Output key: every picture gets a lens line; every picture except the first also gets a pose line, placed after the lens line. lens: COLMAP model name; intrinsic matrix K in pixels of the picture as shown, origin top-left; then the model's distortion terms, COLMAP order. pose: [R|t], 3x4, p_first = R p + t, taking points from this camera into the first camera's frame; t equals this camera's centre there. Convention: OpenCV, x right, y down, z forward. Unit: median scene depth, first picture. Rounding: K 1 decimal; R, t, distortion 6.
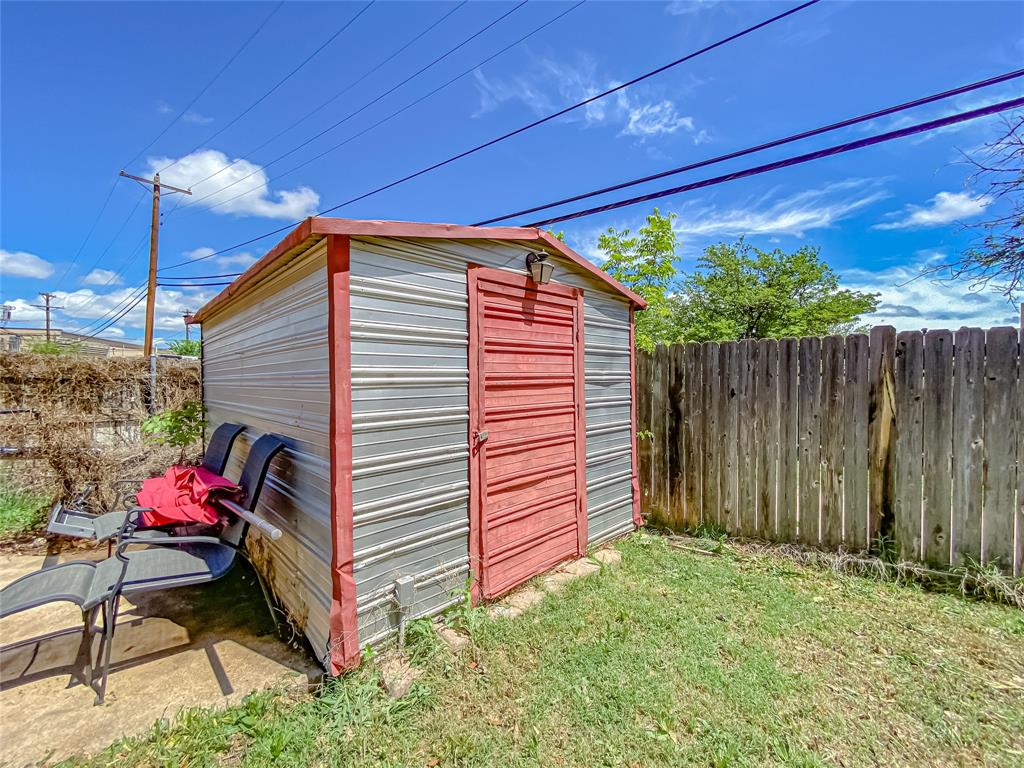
lens RADIAL K [[414.9, 0, 512.0], [0, 414.9, 384.0], [0, 0, 1]] dist [0.006102, -0.000047]
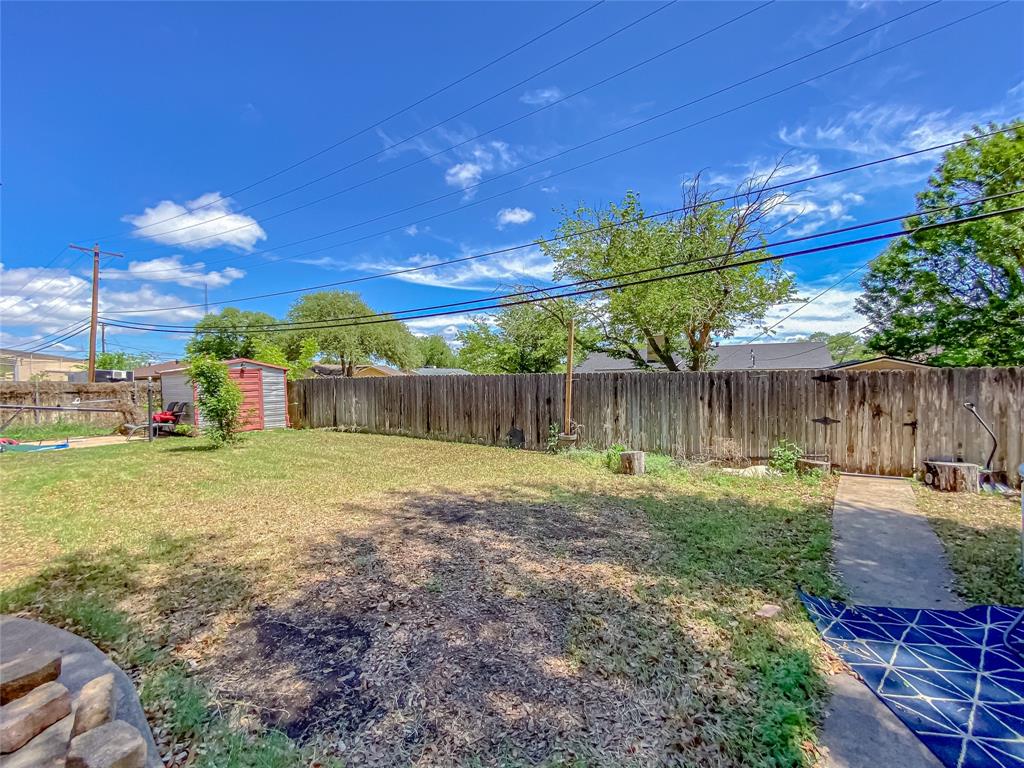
lens RADIAL K [[414.9, 0, 512.0], [0, 414.9, 384.0], [0, 0, 1]] dist [0.006102, -0.000047]
pose [[0.993509, -0.027861, 0.110288, 1.878811], [0.028992, 0.999542, -0.008663, 0.036825], [-0.109996, 0.011804, 0.993862, -2.967673]]
